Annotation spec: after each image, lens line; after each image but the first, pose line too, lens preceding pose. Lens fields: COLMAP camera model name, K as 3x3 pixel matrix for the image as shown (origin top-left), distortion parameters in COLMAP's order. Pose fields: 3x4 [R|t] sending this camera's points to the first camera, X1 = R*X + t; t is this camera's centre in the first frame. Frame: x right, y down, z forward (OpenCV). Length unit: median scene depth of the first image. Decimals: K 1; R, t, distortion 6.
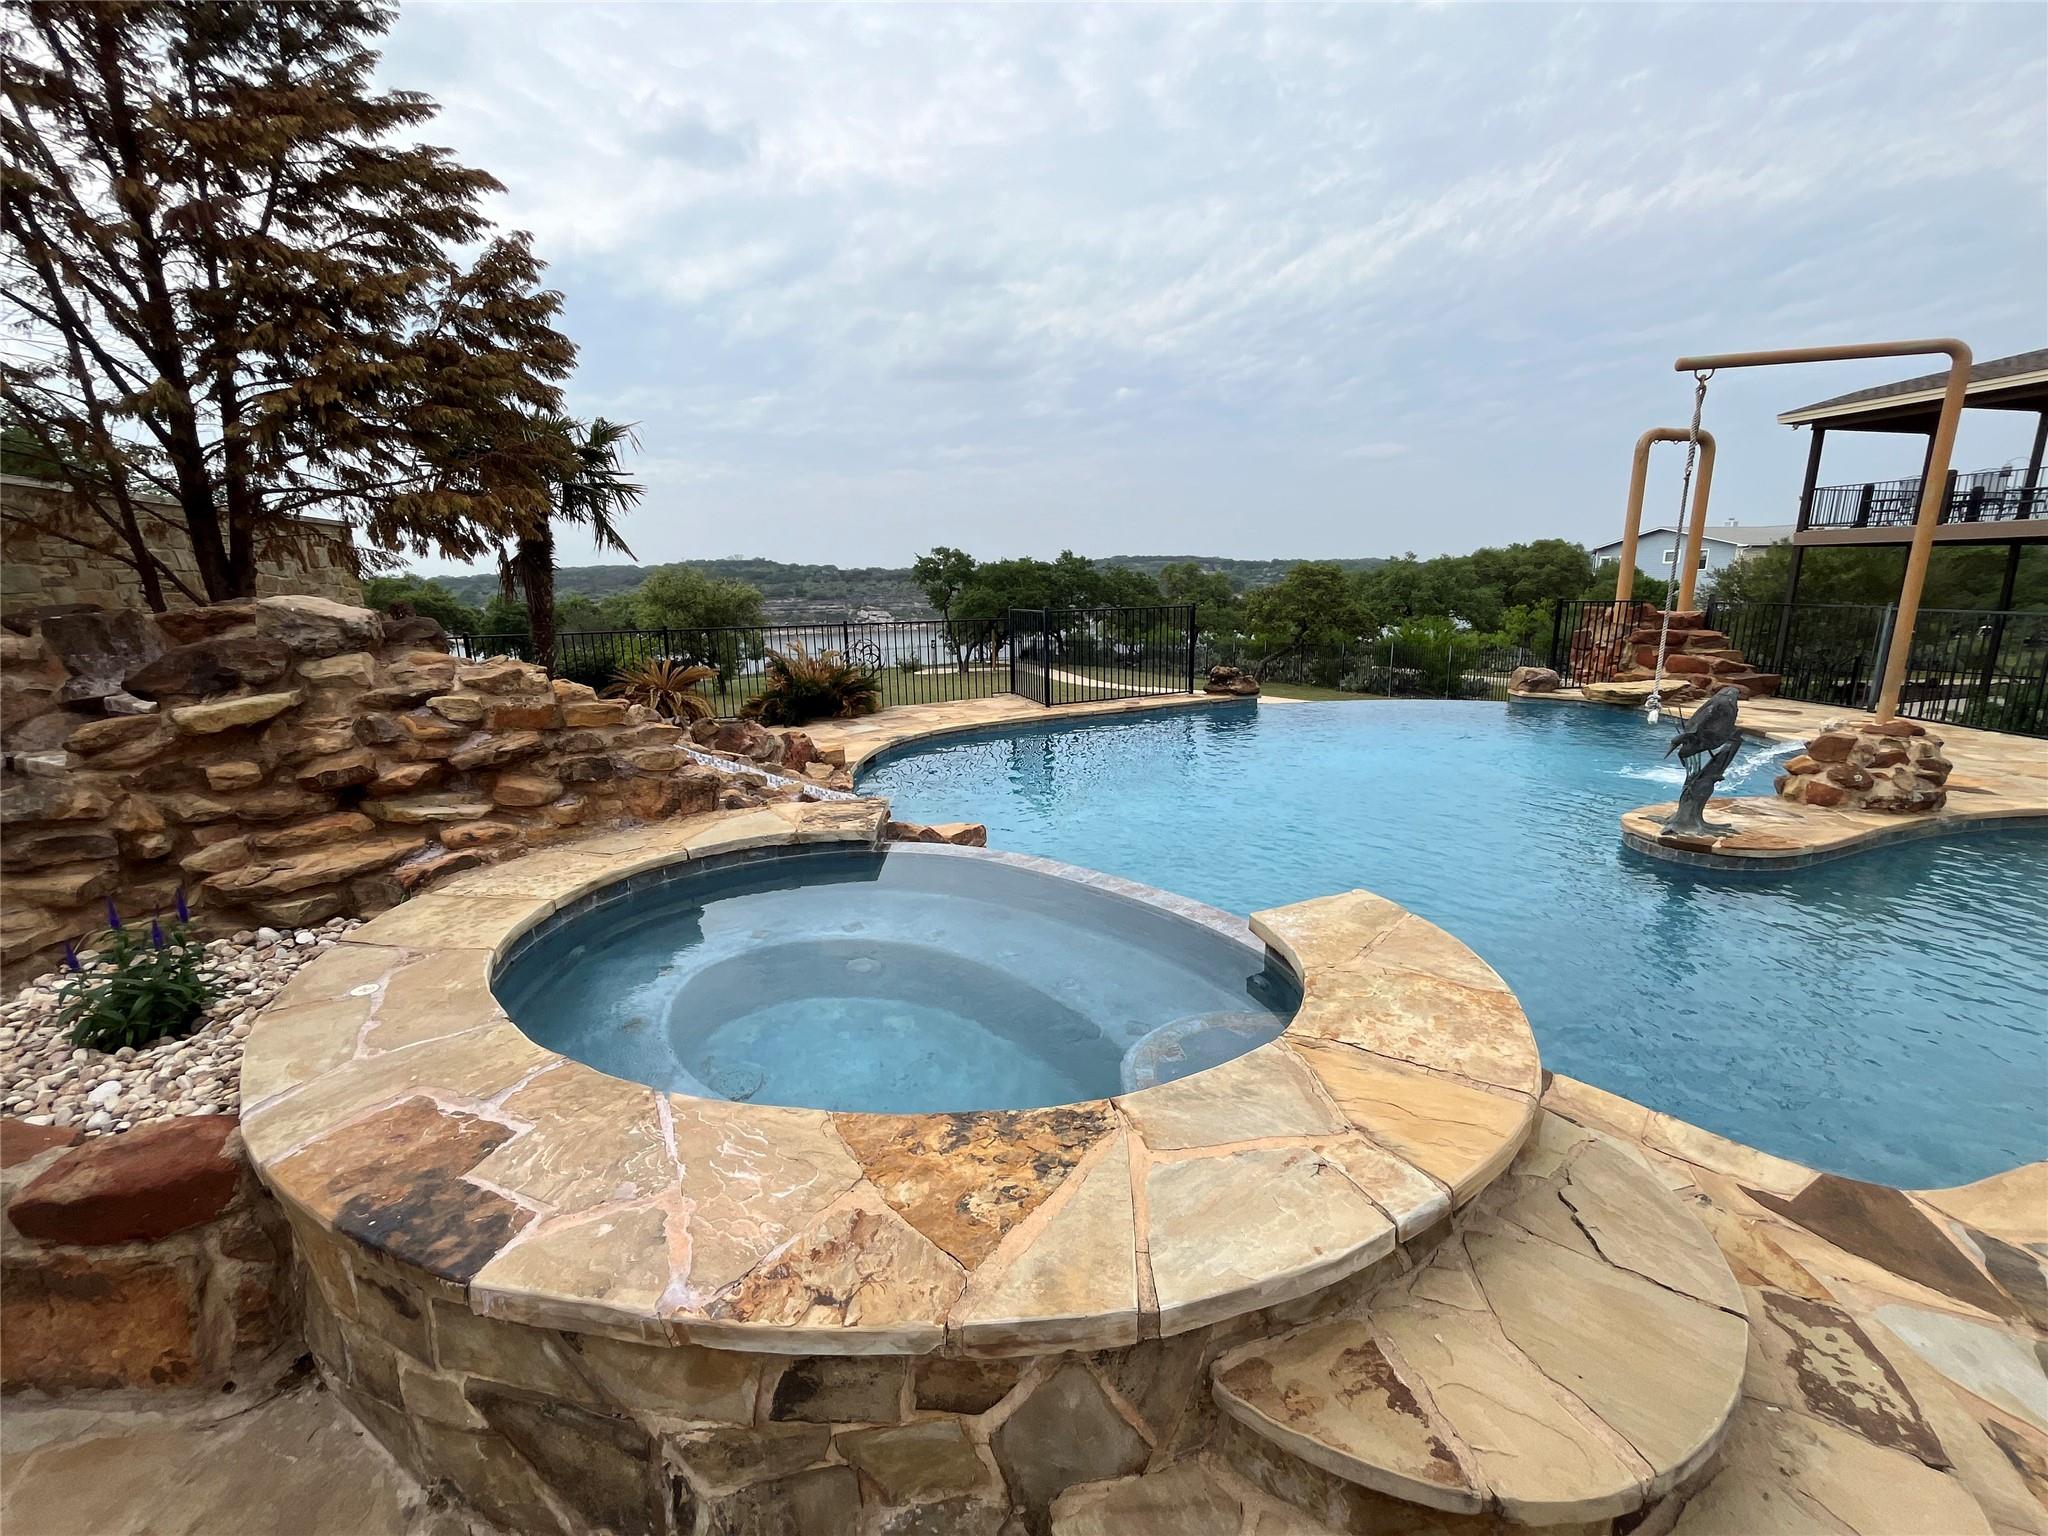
lens RADIAL K [[831.8, 0, 1024.0], [0, 831.8, 768.0], [0, 0, 1]] dist [-0.014779, 0.000001]
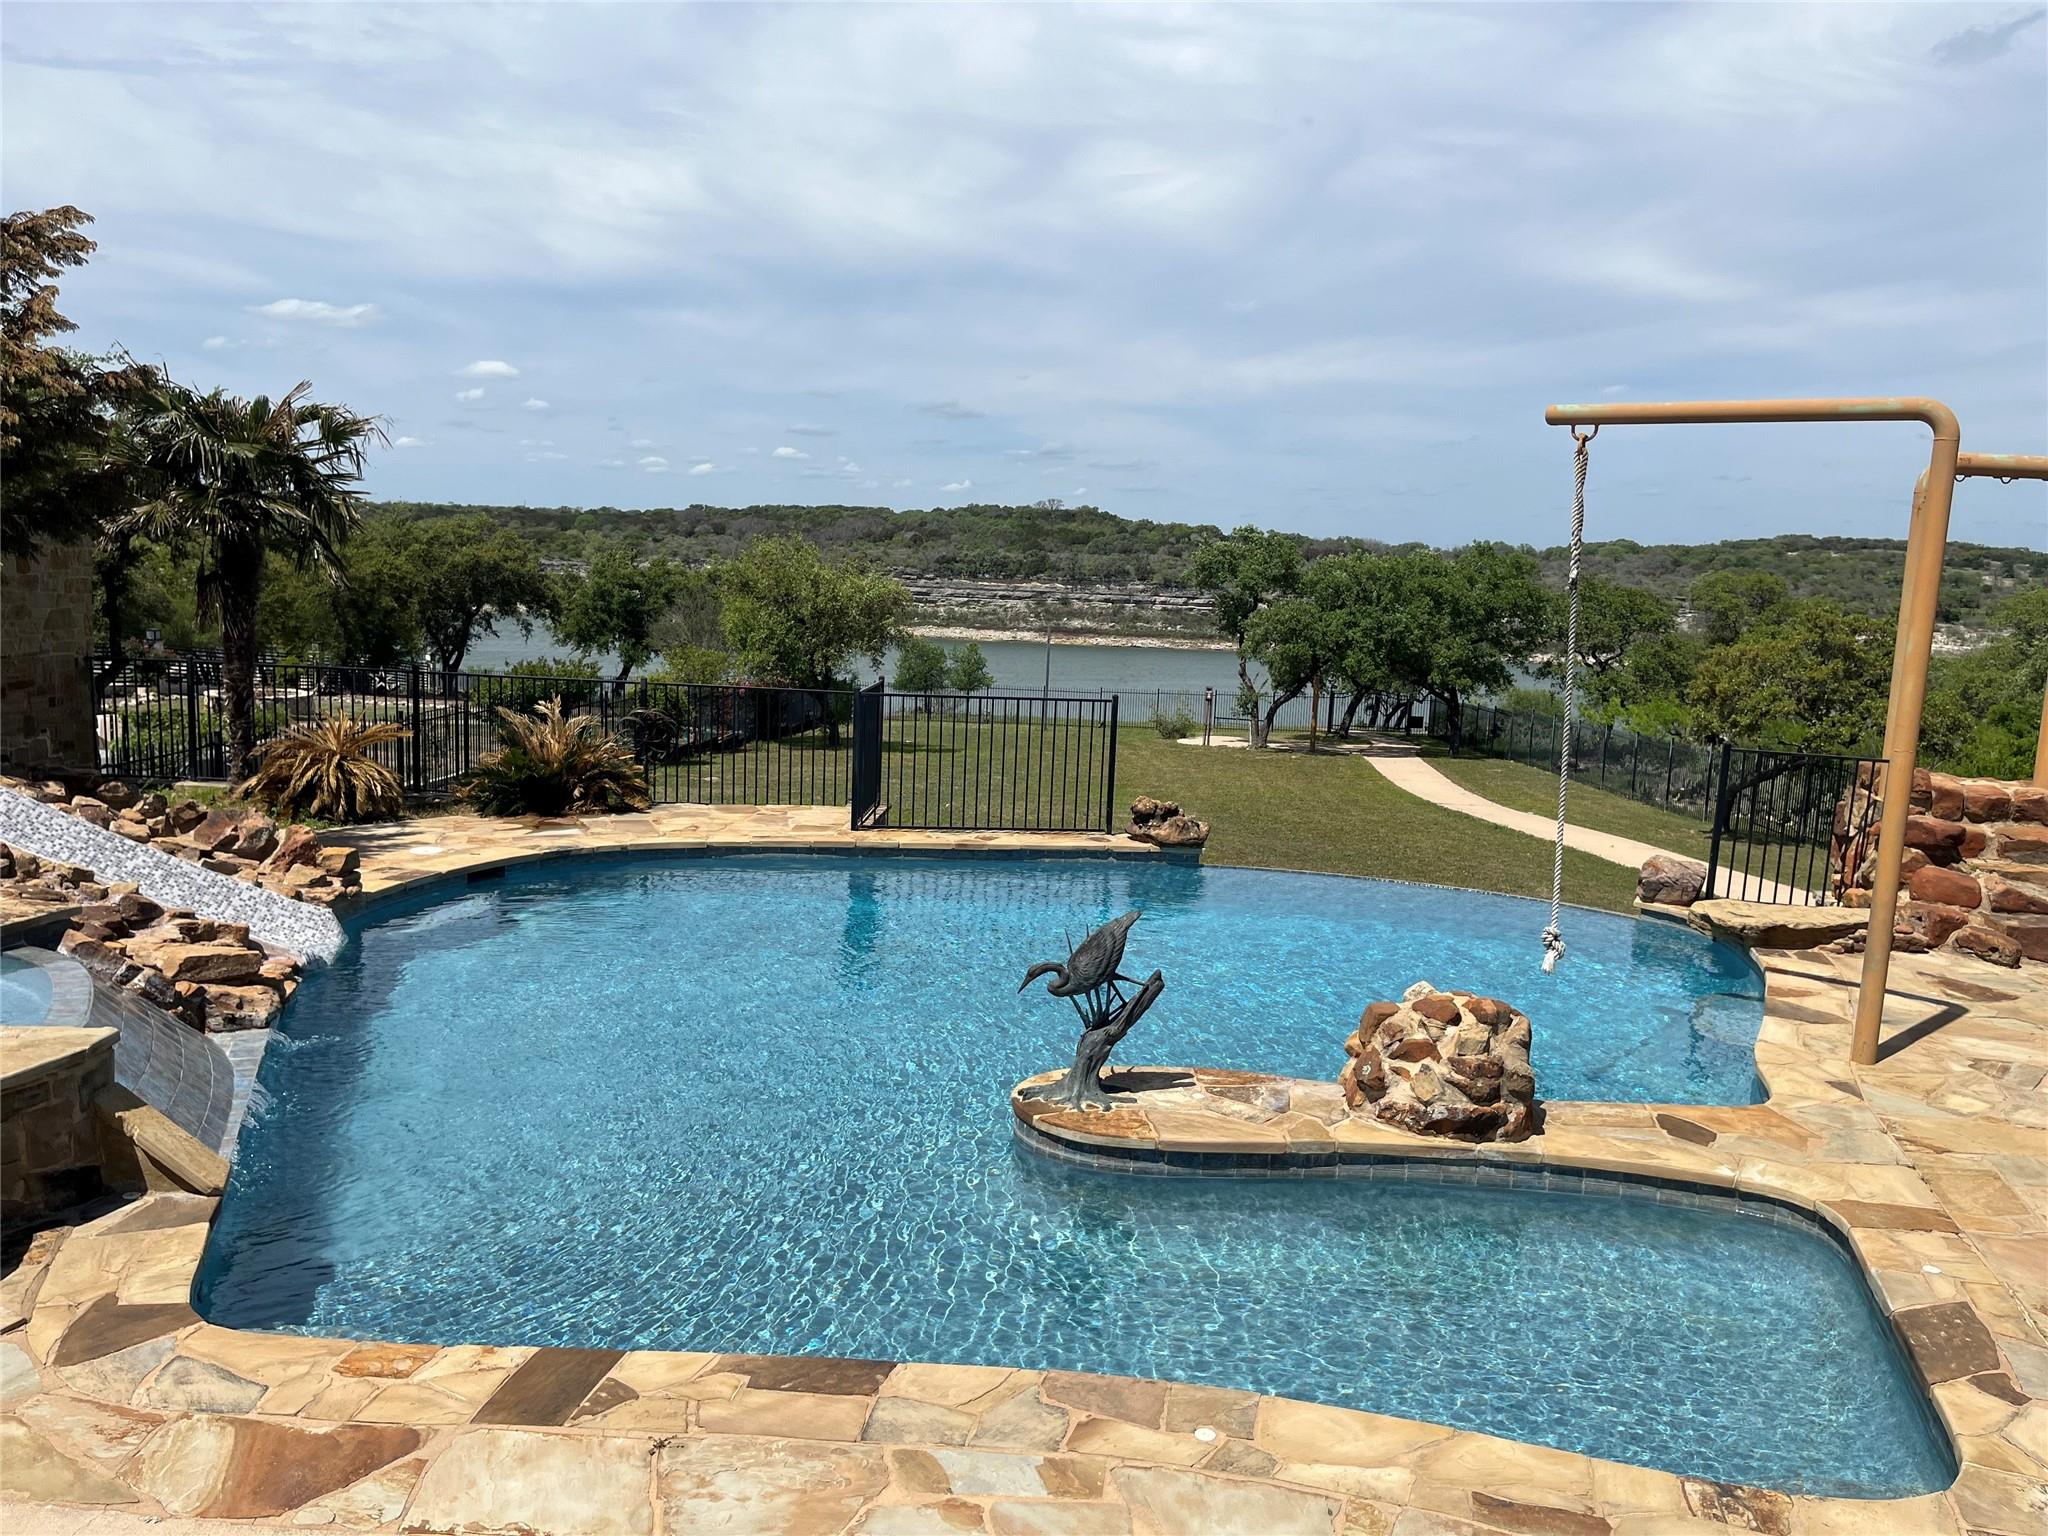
lens RADIAL K [[1556.2, 0, 1024.0], [0, 1556.2, 768.0], [0, 0, 1]] dist [0.050843, -0.080105]
pose [[0.939880, 0.101326, -0.326126, 0.115148], [-0.129464, 0.989405, -0.065706, -0.011556], [0.316013, 0.103977, 0.943040, -0.035925]]
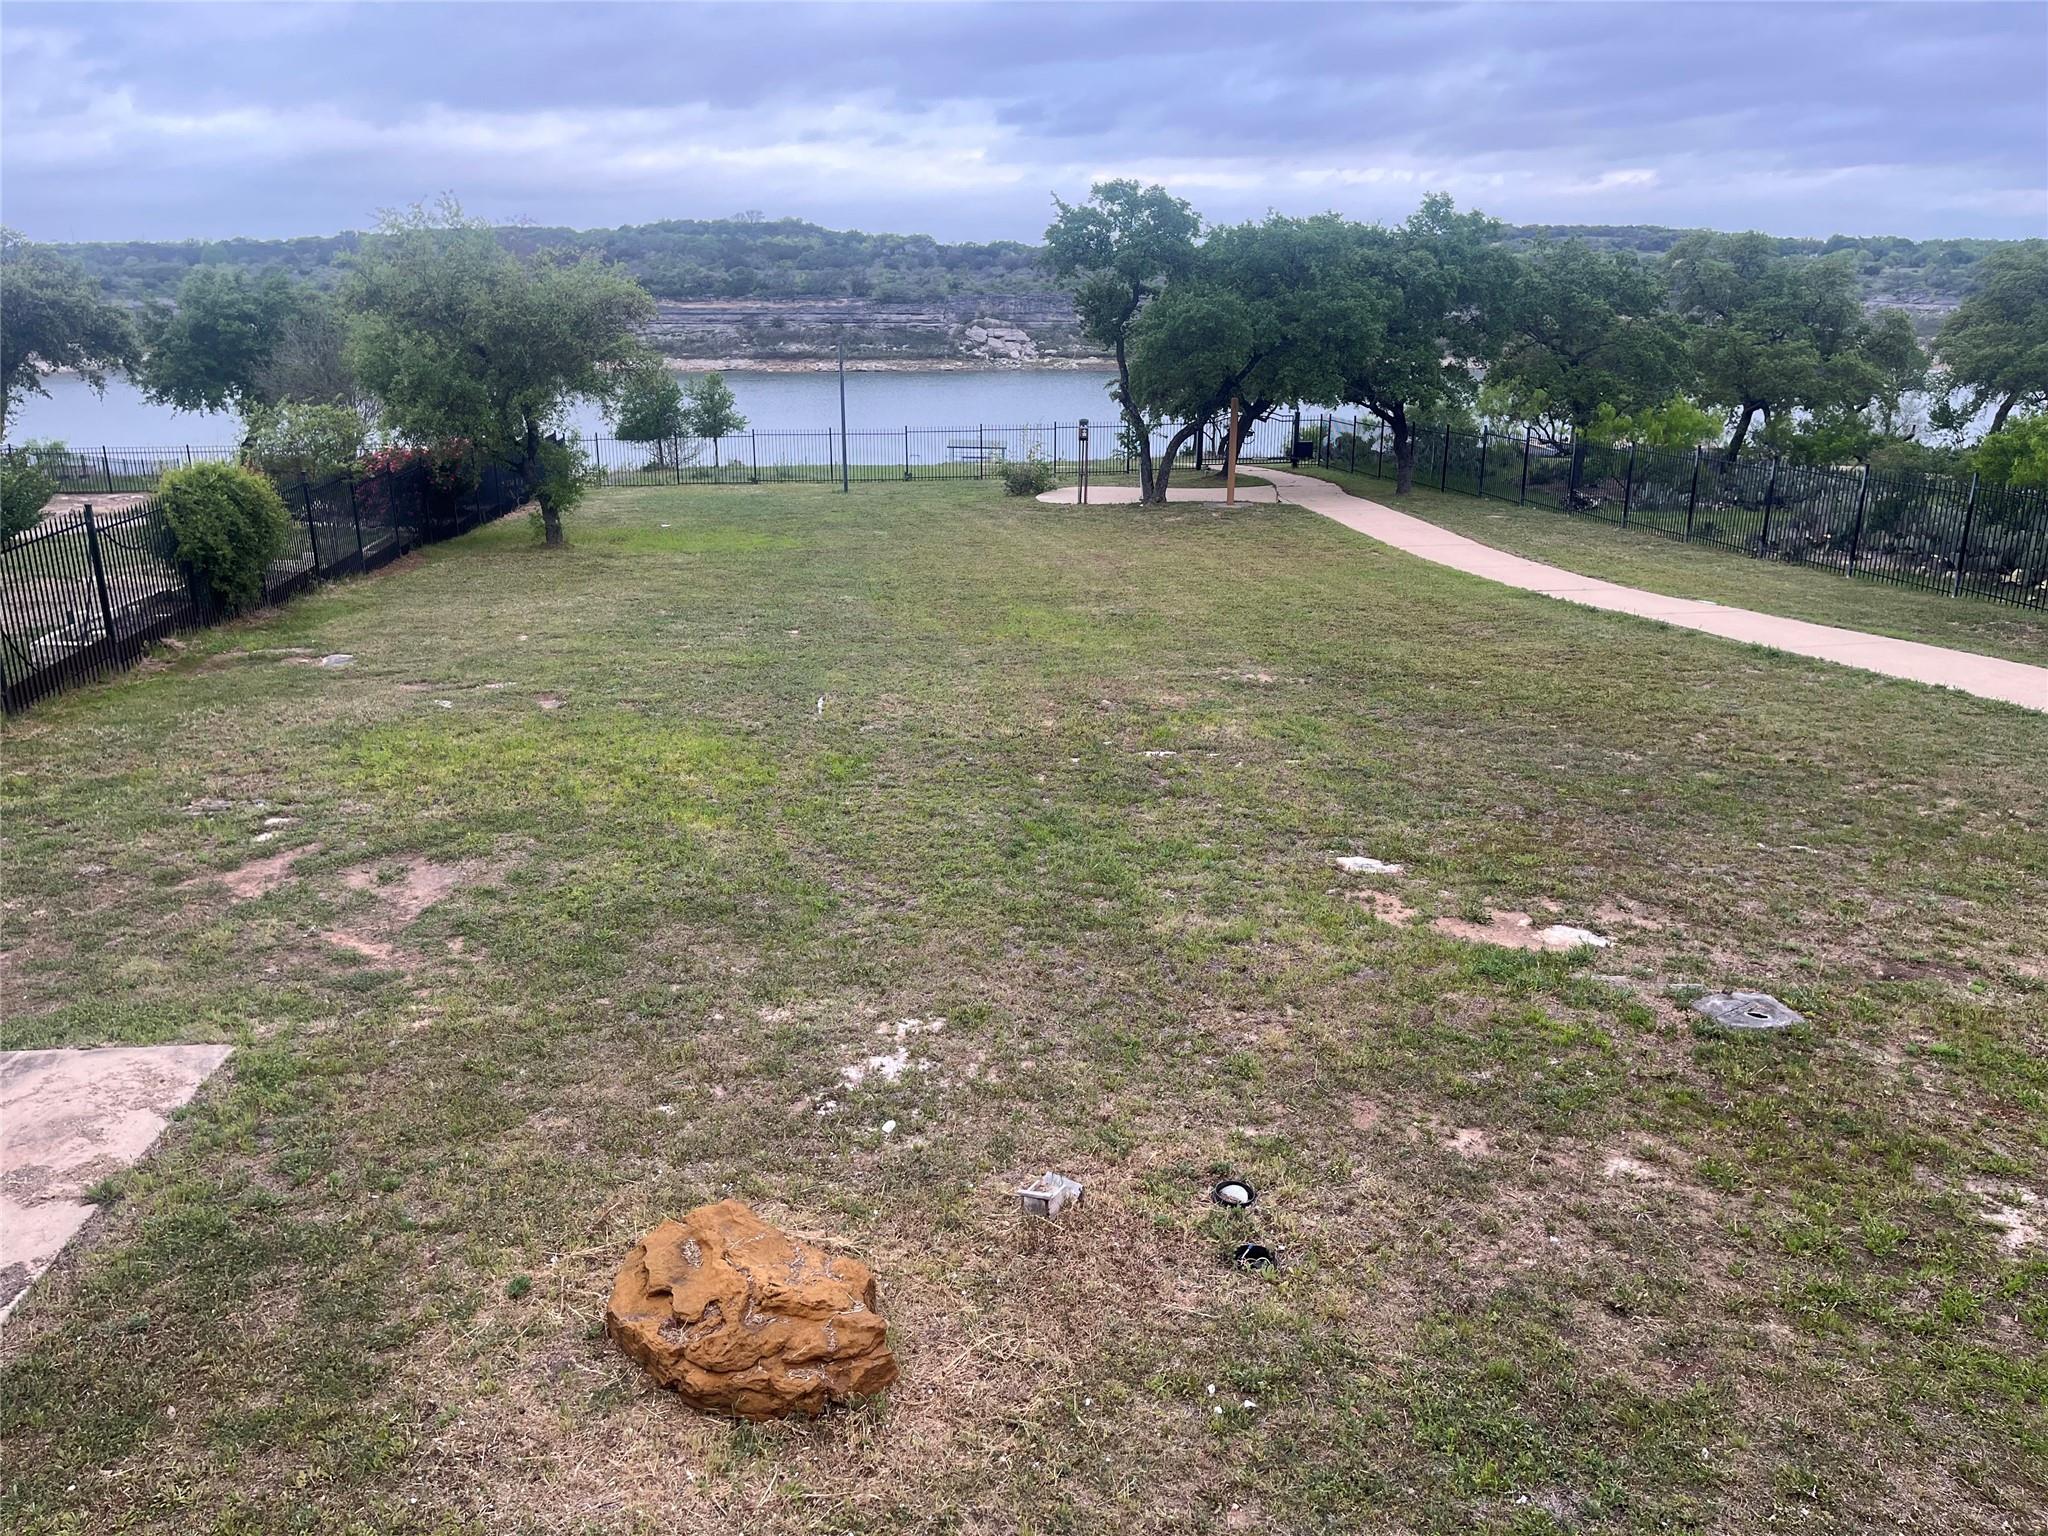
lens RADIAL K [[1556.2, 0, 1024.0], [0, 1556.2, 768.0], [0, 0, 1]] dist [0.050843, -0.080105]
pose [[0.986658, 0.067674, -0.148077, -0.012410], [-0.054720, 0.994448, 0.089880, -0.046992], [0.153337, -0.080579, 0.984883, 0.211618]]
